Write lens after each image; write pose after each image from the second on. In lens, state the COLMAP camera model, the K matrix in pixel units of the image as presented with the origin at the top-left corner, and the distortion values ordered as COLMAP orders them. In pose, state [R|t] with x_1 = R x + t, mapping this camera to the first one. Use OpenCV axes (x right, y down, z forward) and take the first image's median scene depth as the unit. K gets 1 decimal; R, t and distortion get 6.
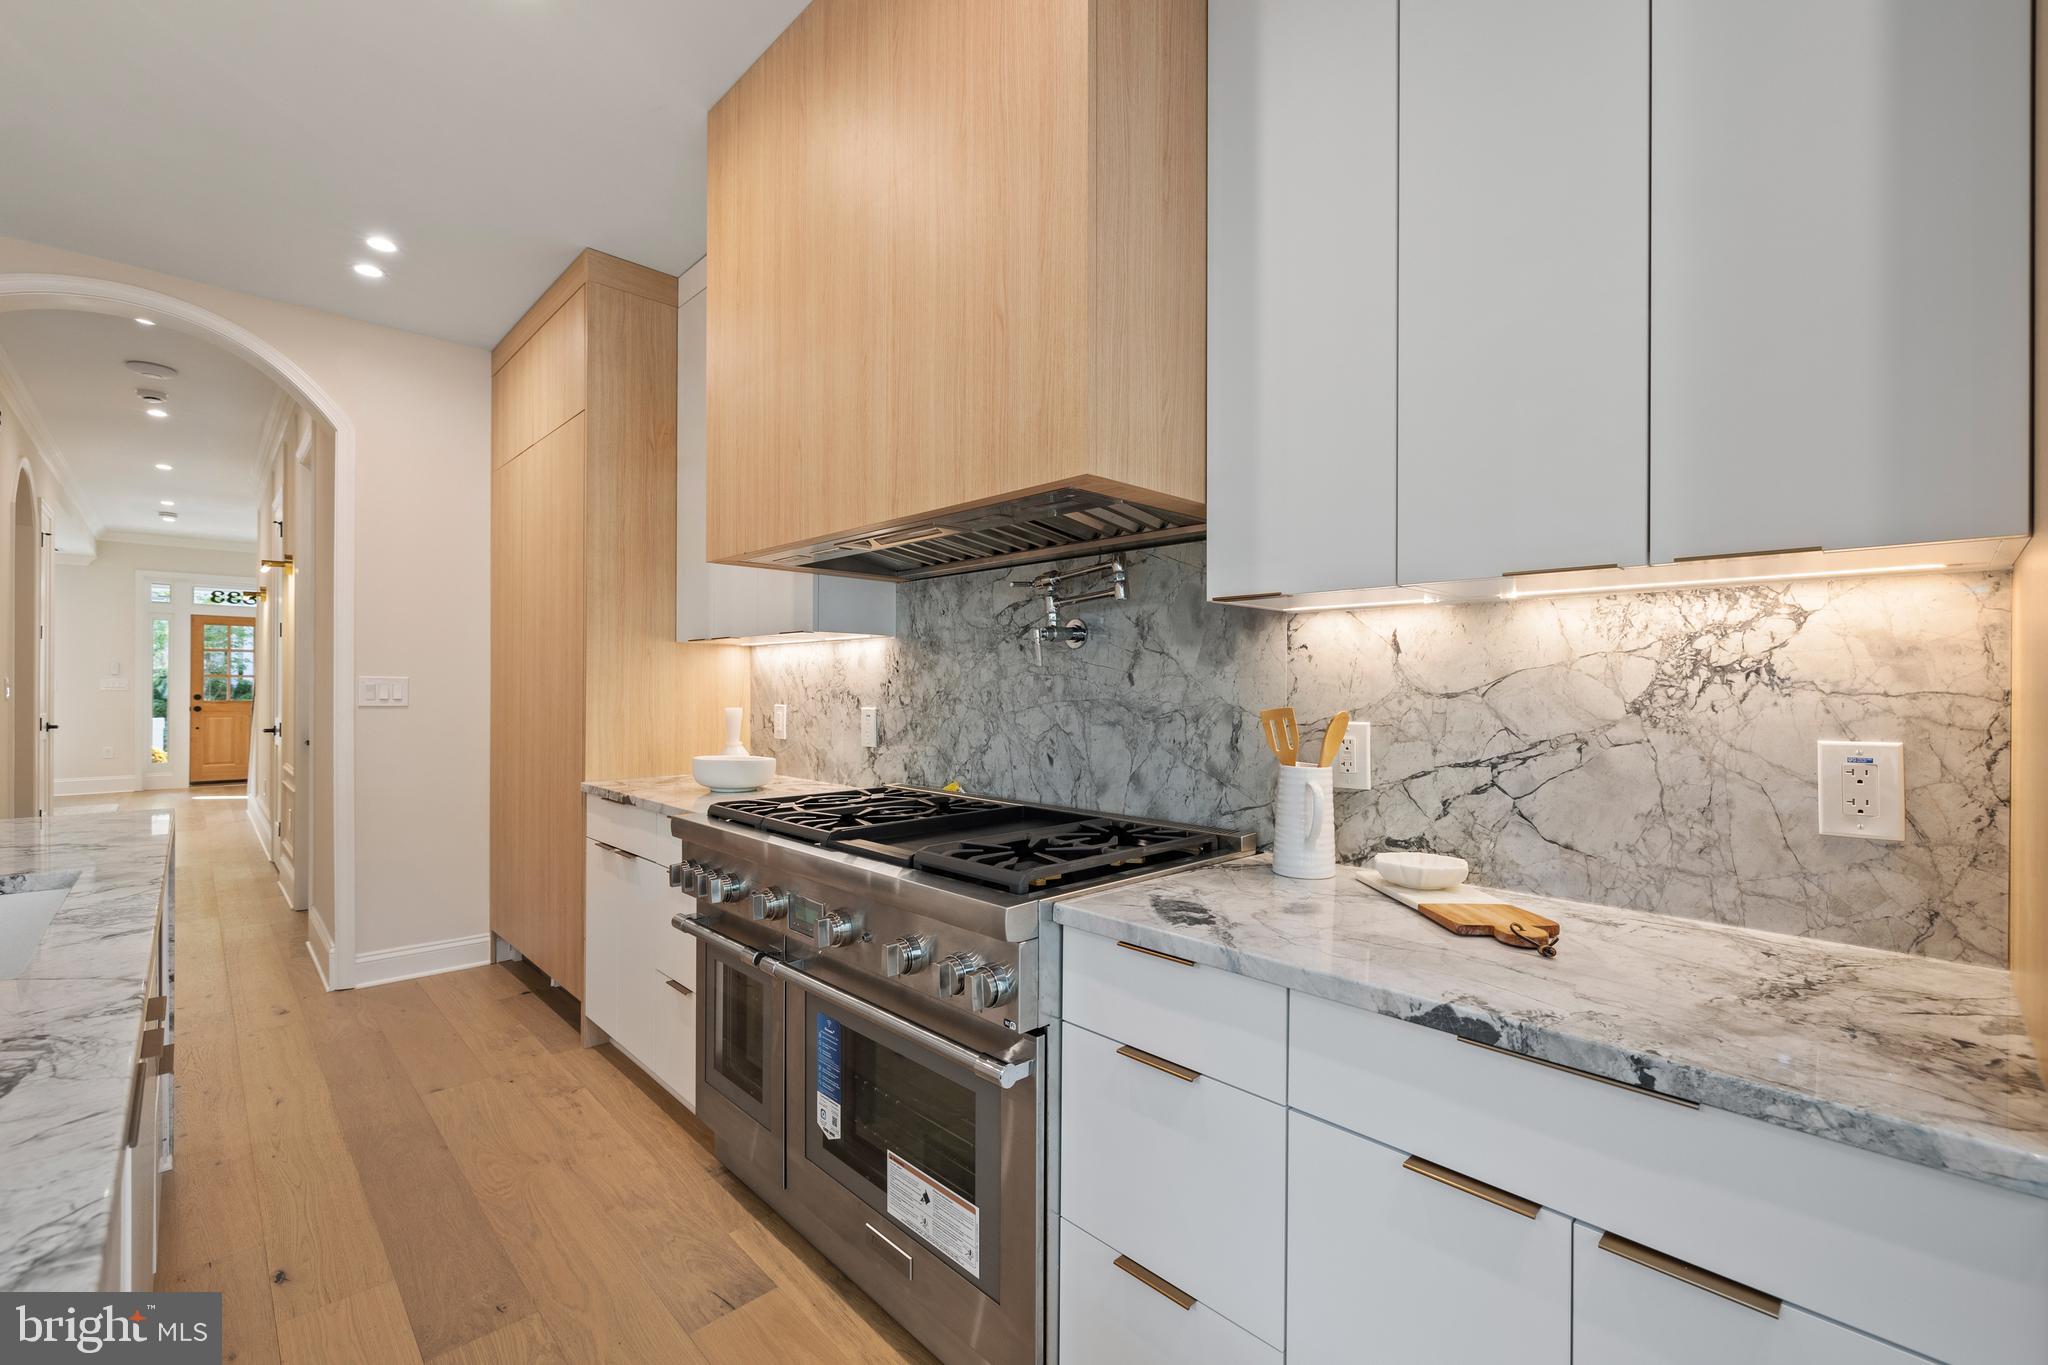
lens RADIAL K [[867.7, 0, 1017.8], [0, 867.7, 689.8], [0, 0, 1]] dist [0.001039, -0.000091]
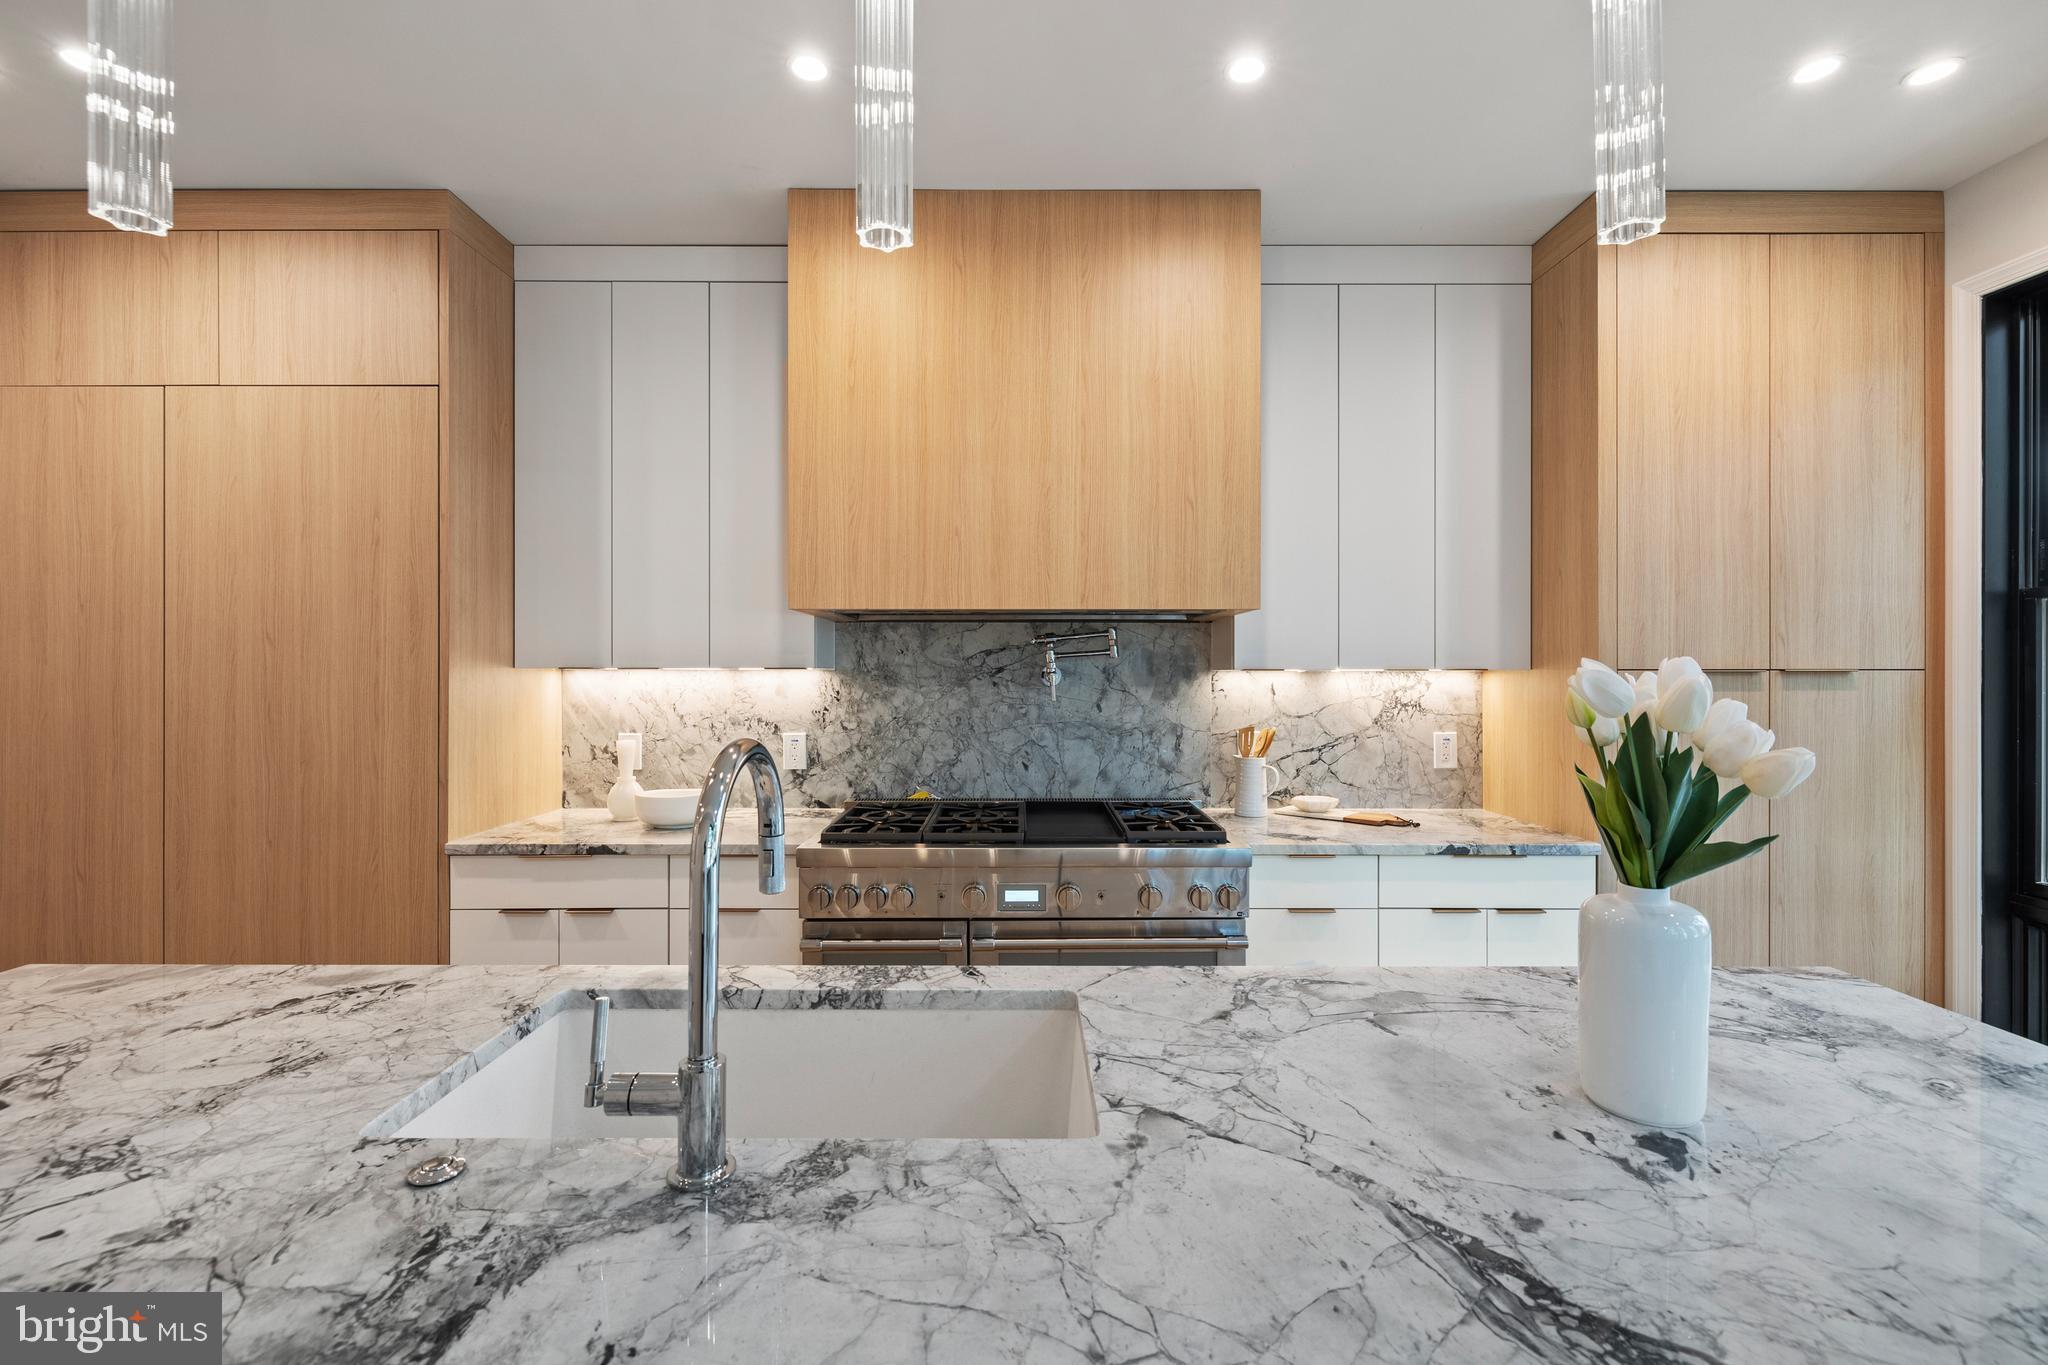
lens RADIAL K [[861.7, 0, 1024.3], [0, 861.7, 673.2], [0, 0, 1]] dist [-0.000361, 0.000062]
pose [[0.685594, -0.005508, 0.727963, -0.919368], [0.005147, 0.999983, 0.002719, -0.067917], [-0.727966, 0.001882, 0.685611, 0.060878]]
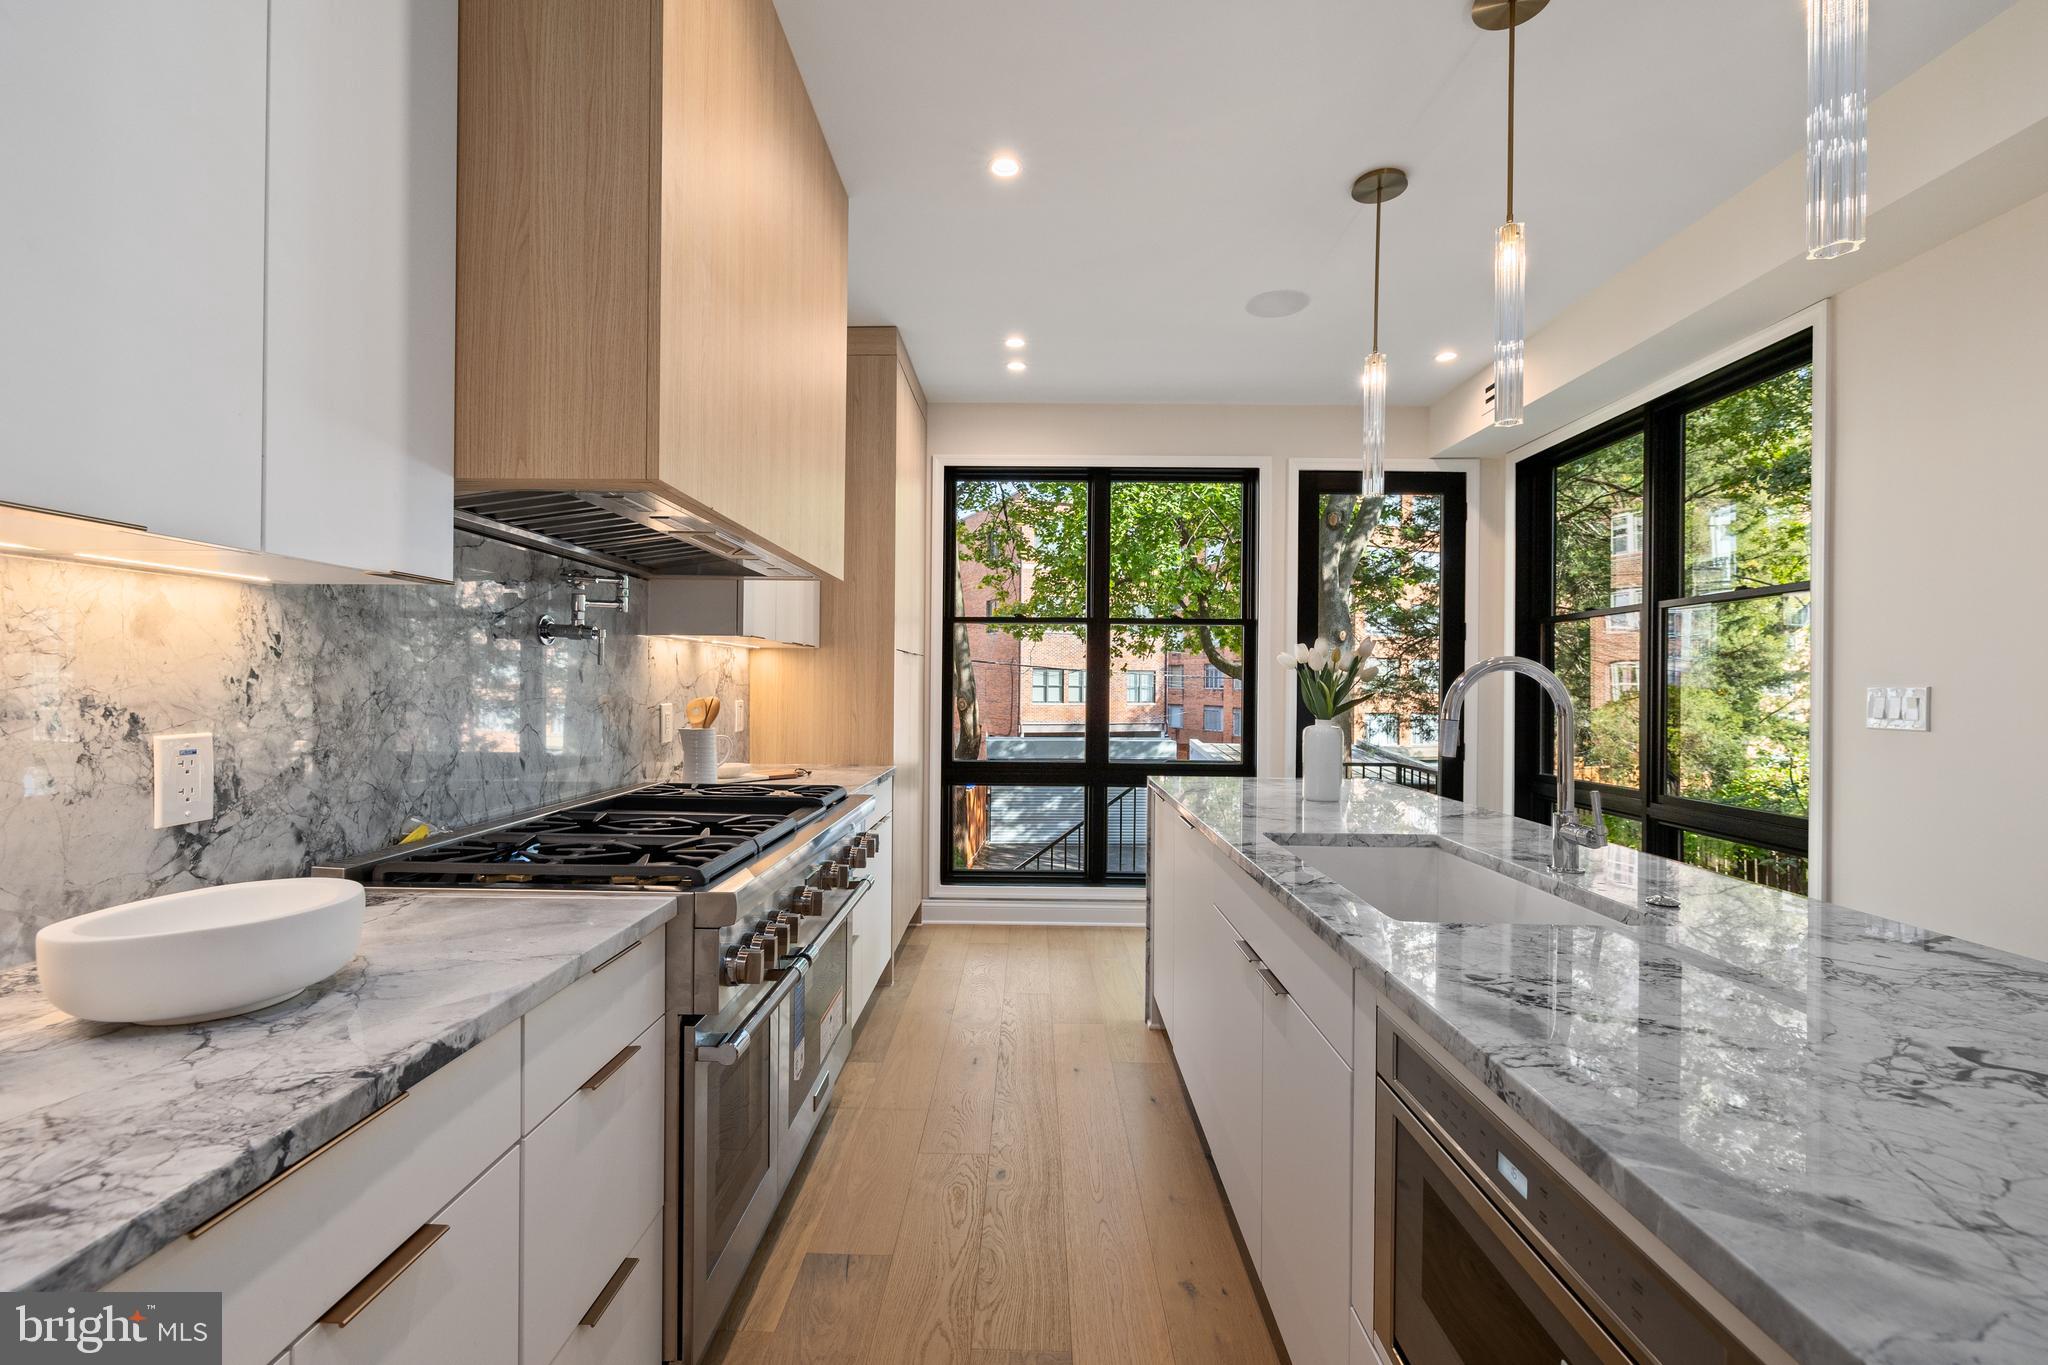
lens RADIAL K [[858.1, 0, 1012.2], [0, 858.1, 684.4], [0, 0, 1]] dist [-0.001322, 0.000052]
pose [[-0.705939, -0.012221, 0.708167, -0.928860], [-0.011009, 0.999920, 0.006282, -0.013893], [-0.708187, -0.003362, -0.706017, 1.221615]]
